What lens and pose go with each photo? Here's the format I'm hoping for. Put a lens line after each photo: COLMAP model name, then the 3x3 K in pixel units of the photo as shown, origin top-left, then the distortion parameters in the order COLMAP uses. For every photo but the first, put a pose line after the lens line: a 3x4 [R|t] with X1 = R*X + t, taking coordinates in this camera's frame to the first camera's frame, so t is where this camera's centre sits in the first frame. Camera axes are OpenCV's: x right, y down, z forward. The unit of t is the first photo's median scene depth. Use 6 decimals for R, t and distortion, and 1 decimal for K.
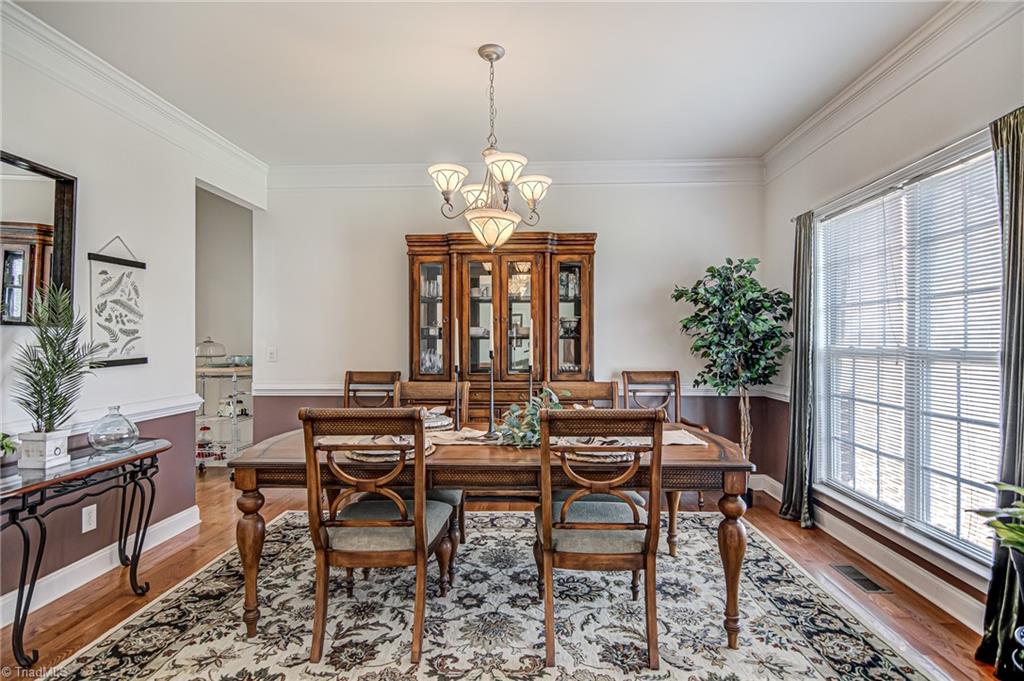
lens RADIAL K [[532.2, 0, 513.5], [0, 532.2, 338.7], [0, 0, 1]] dist [0.019749, -0.018563]
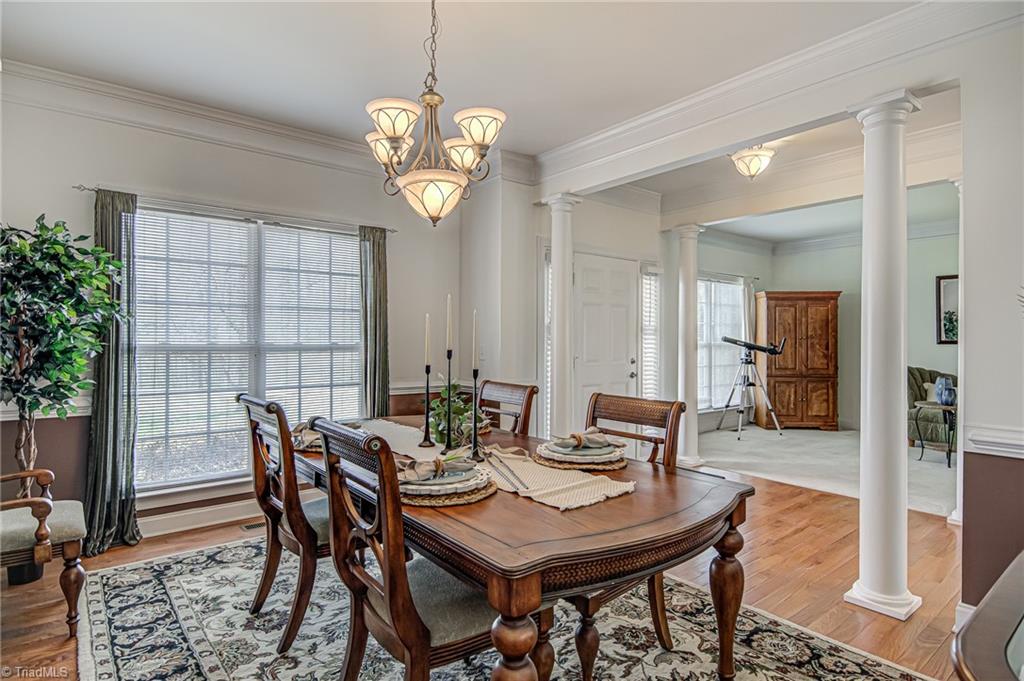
lens RADIAL K [[532.2, 0, 513.5], [0, 532.2, 338.7], [0, 0, 1]] dist [0.019749, -0.018563]
pose [[-0.660321, 0.000726, 0.750983, -0.569167], [-0.005810, 0.999965, -0.006075, 0.007479], [-0.750961, -0.008374, -0.660294, 1.144605]]
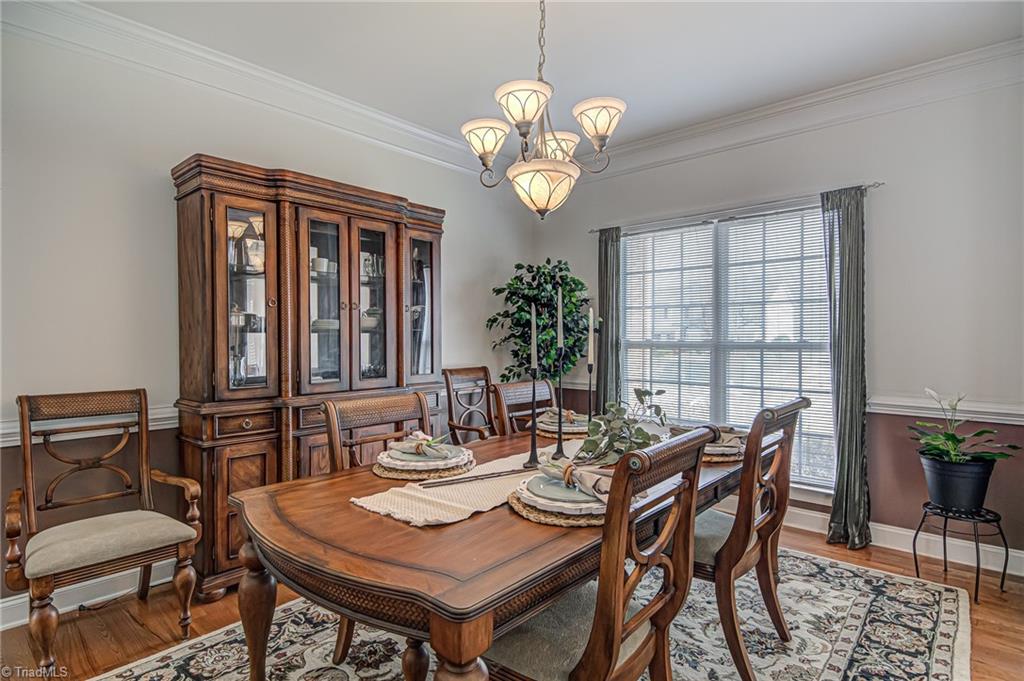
lens RADIAL K [[532.2, 0, 513.5], [0, 532.2, 338.7], [0, 0, 1]] dist [0.019749, -0.018563]
pose [[0.632002, -0.002509, 0.774963, -0.531554], [-0.003884, 0.999972, 0.006405, 0.003844], [-0.774957, -0.007058, 0.631974, 0.436275]]
